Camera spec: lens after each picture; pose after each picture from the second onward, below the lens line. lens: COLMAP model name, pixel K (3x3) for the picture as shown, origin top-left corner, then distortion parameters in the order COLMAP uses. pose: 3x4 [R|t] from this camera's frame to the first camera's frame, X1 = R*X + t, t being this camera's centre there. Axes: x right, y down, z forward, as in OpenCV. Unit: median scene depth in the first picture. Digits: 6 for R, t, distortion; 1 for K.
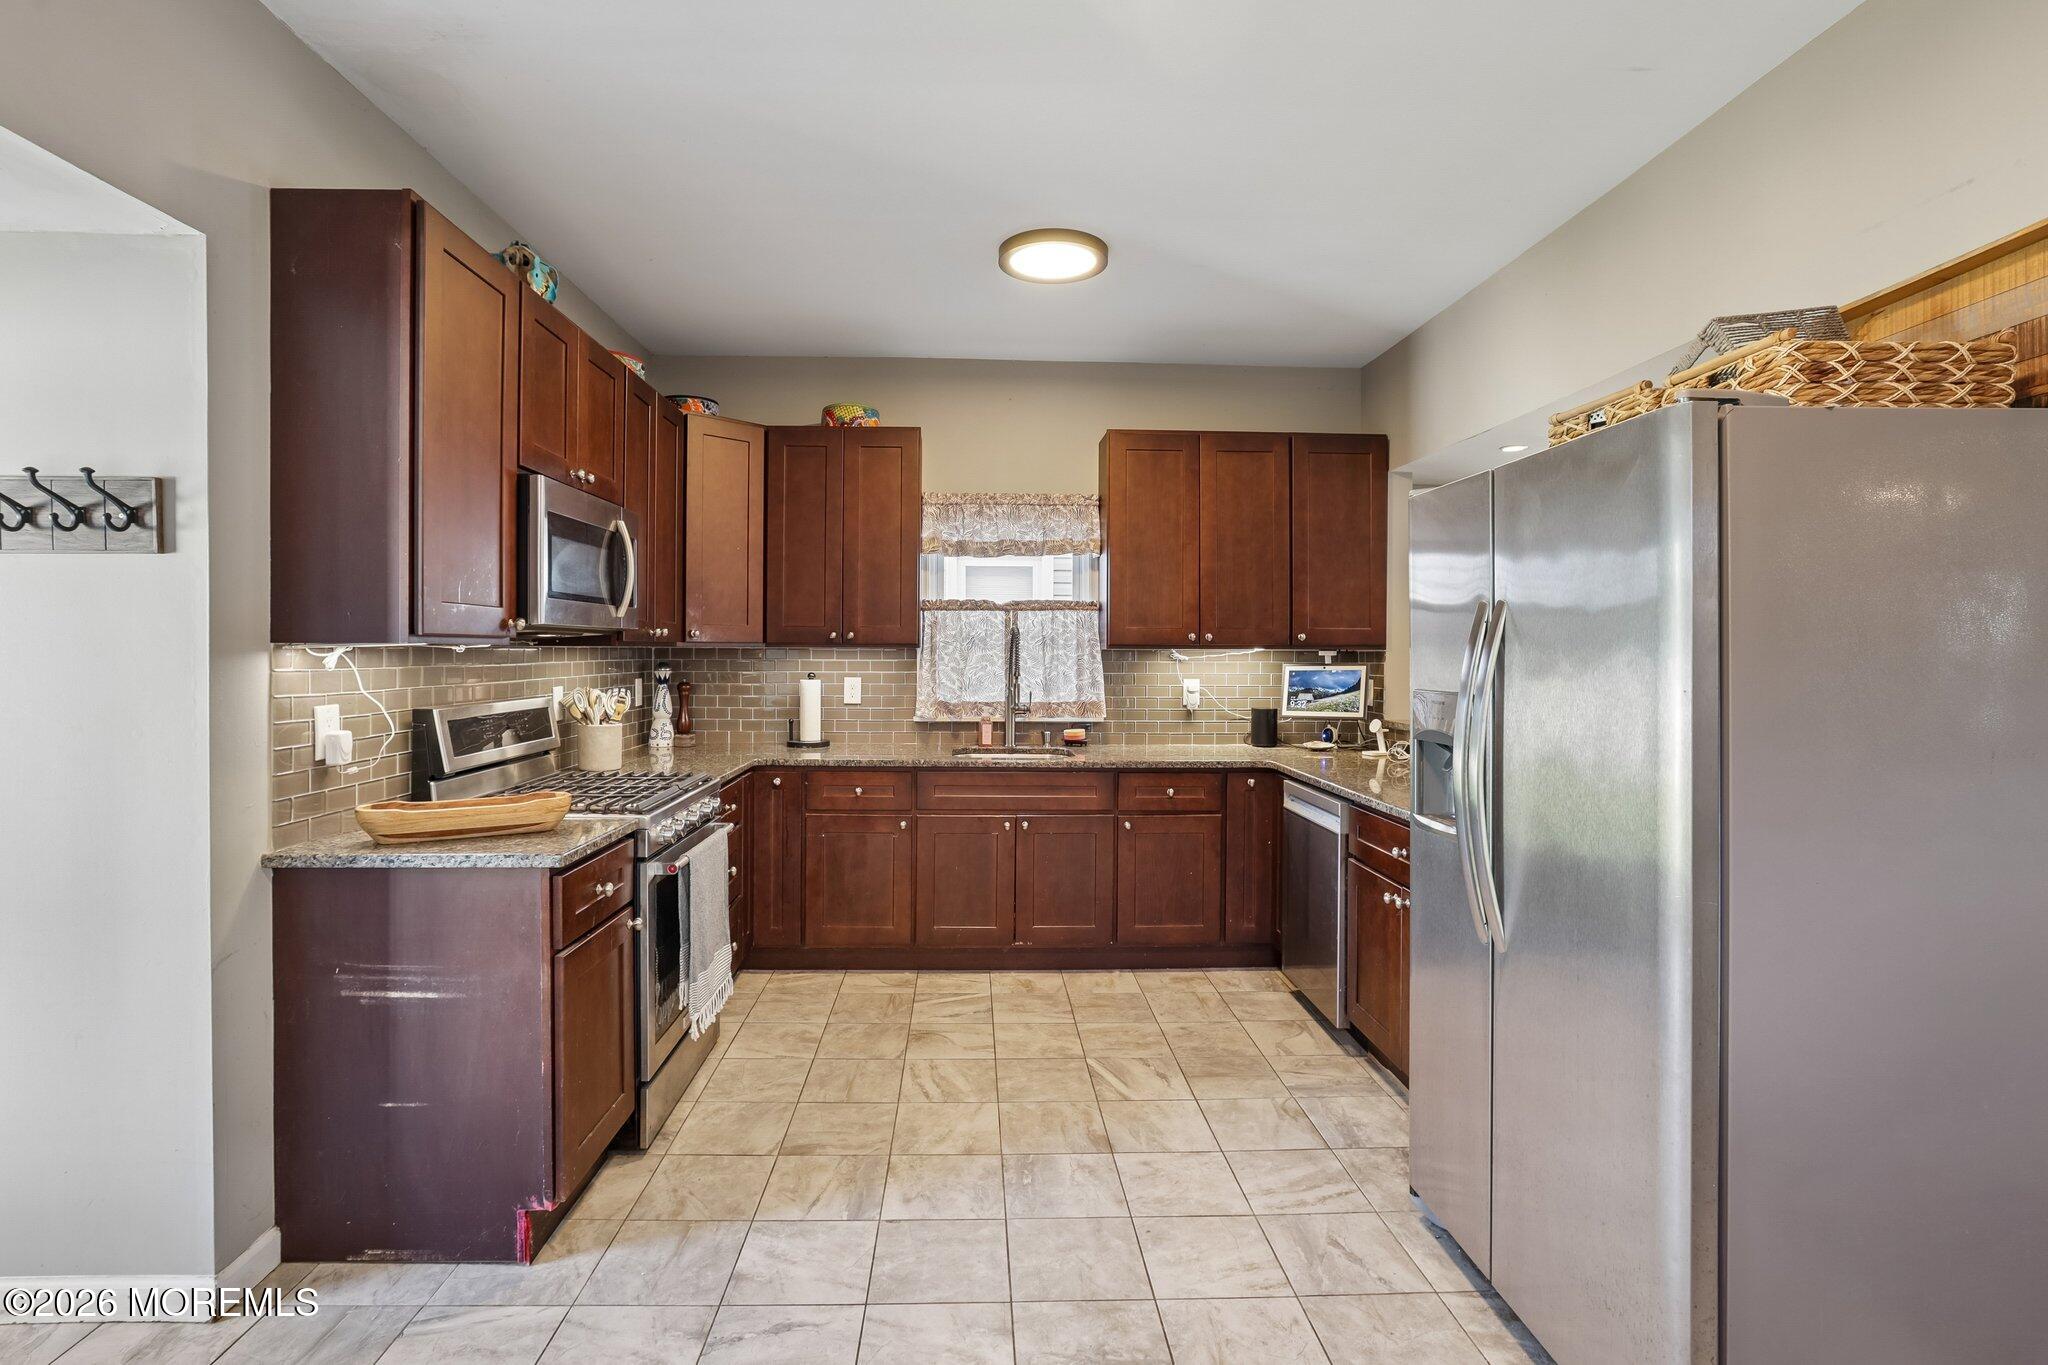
lens RADIAL K [[946.0, 0, 1024.8], [0, 946.0, 663.1], [0, 0, 1]] dist [-0.047592, 0.024667]
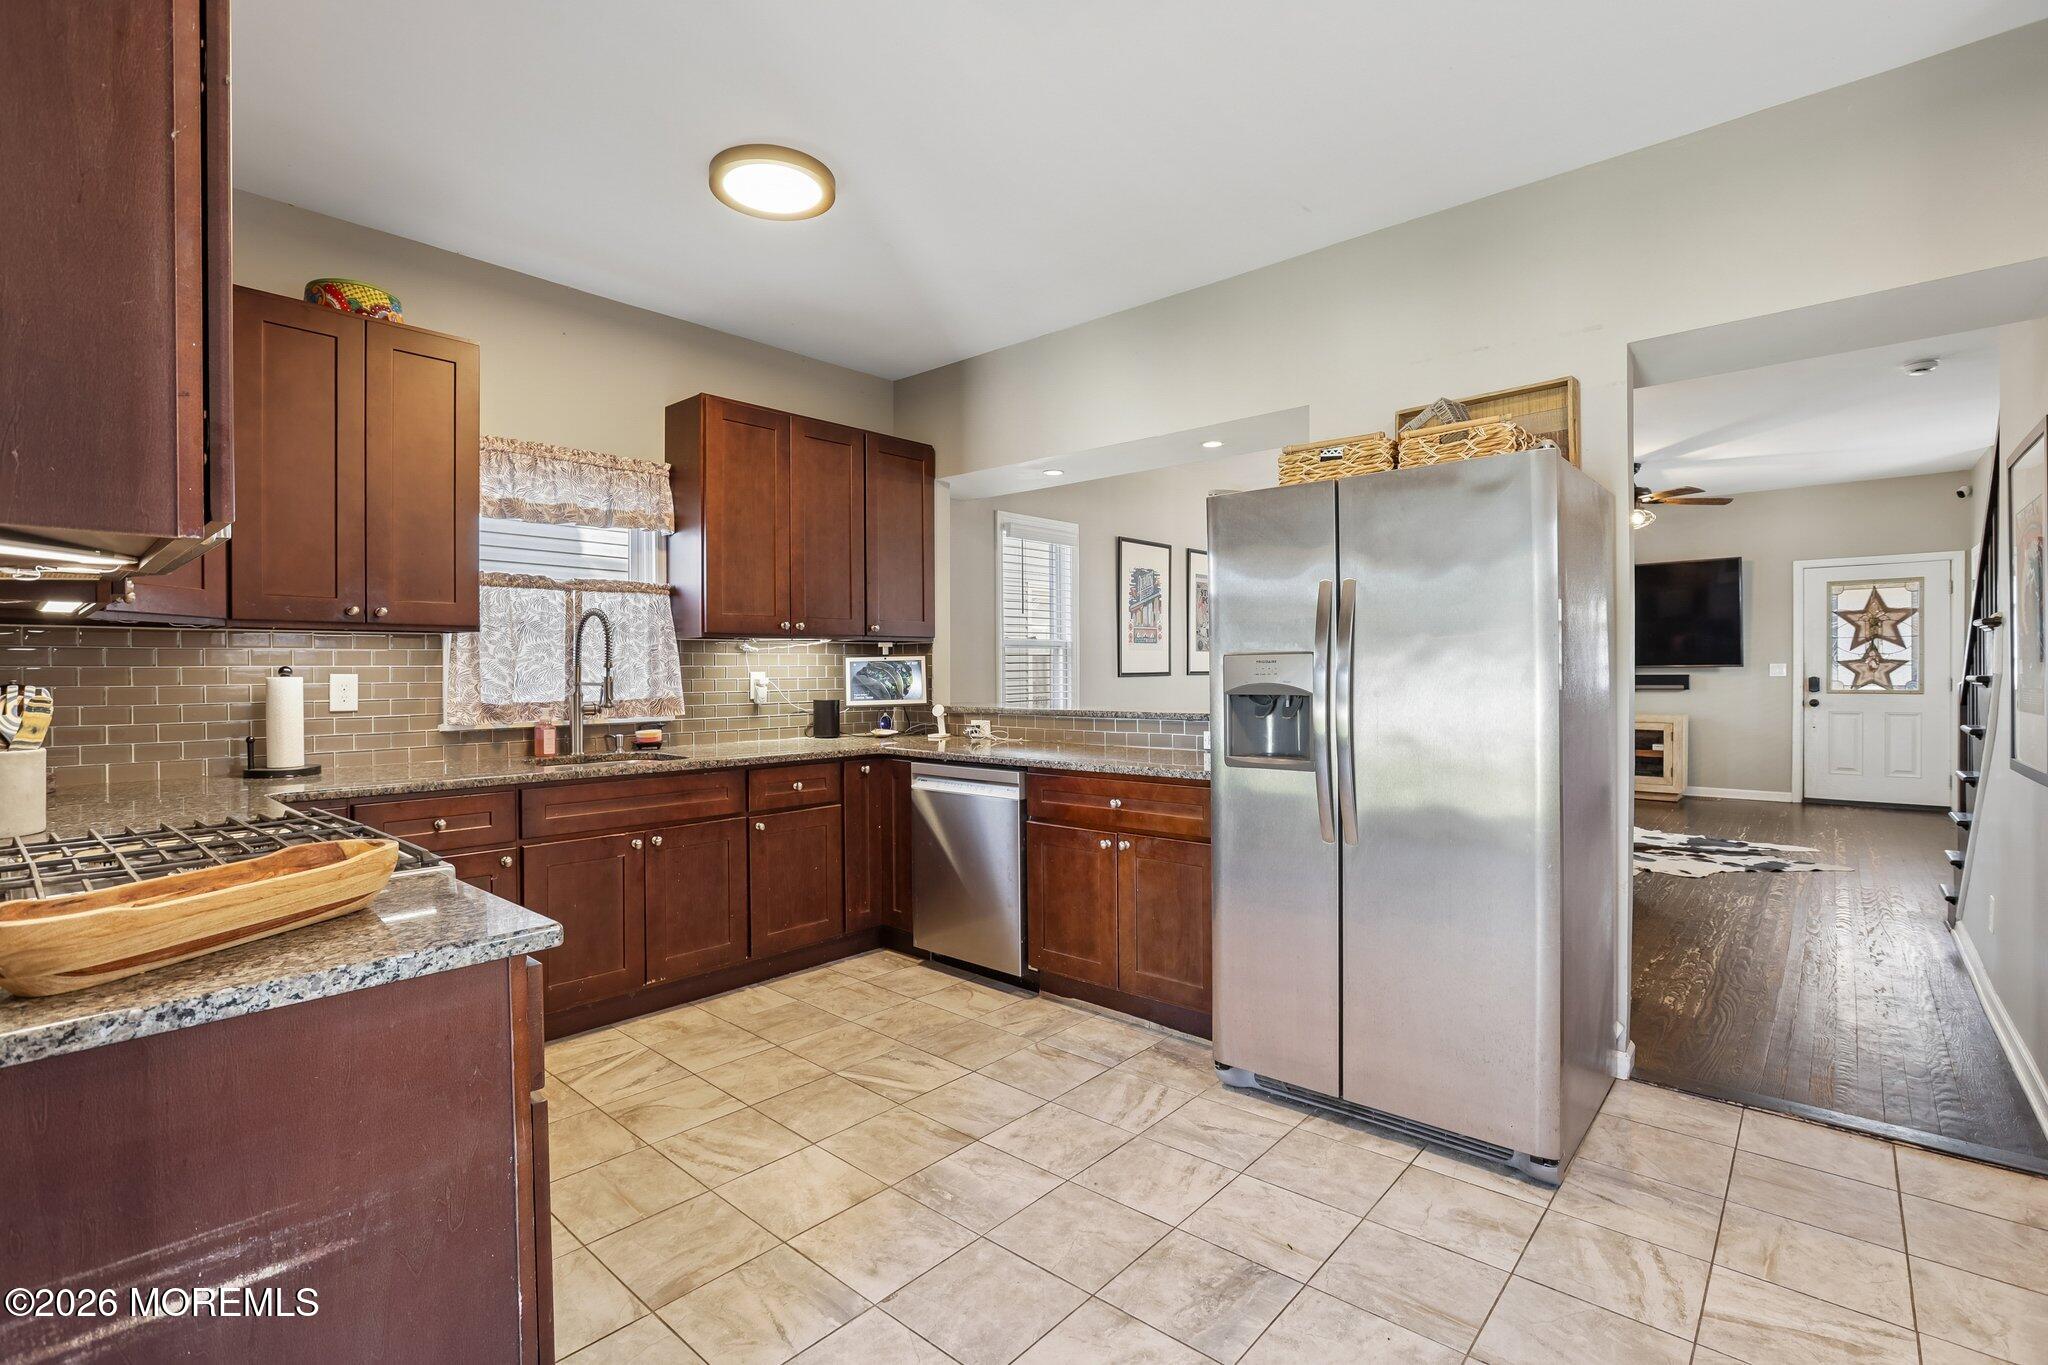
lens RADIAL K [[911.9, 0, 1021.8], [0, 911.9, 674.9], [0, 0, 1]] dist [-0.046227, 0.019546]
pose [[0.709048, -0.015038, 0.705000, -0.324452], [0.017272, 0.999843, 0.003956, 0.024305], [-0.704949, 0.009372, 0.709196, 0.186085]]
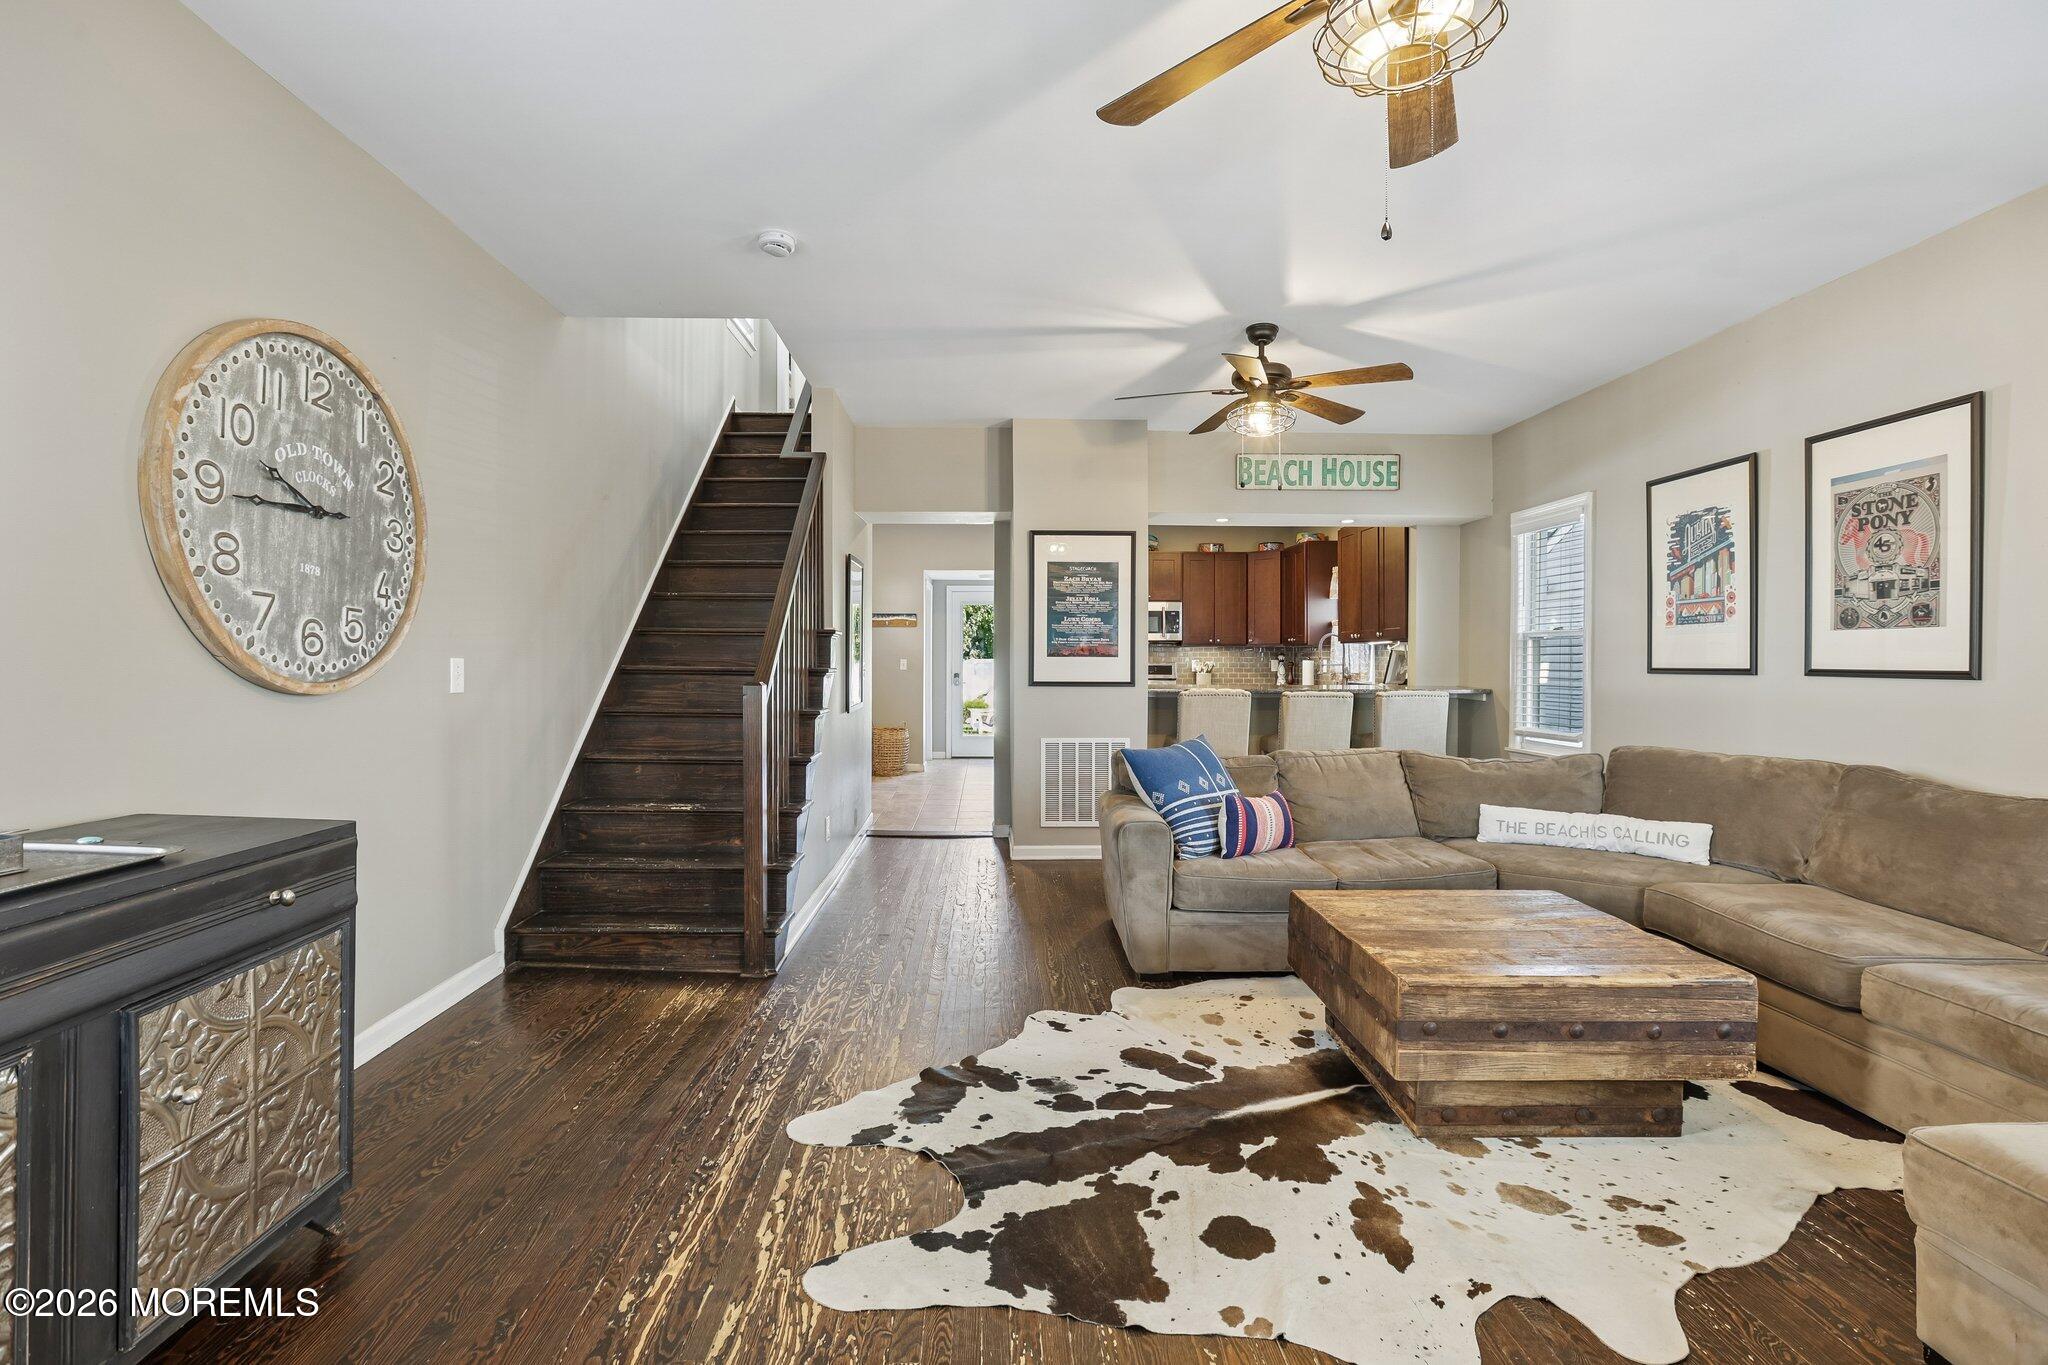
lens RADIAL K [[946.0, 0, 1024.8], [0, 946.0, 663.1], [0, 0, 1]] dist [-0.047592, 0.024667]
pose [[-0.013250, -0.001655, -0.999911, 2.241106], [-0.011545, 0.999932, -0.001502, 0.035131], [0.999846, 0.011524, -0.013268, 0.427779]]
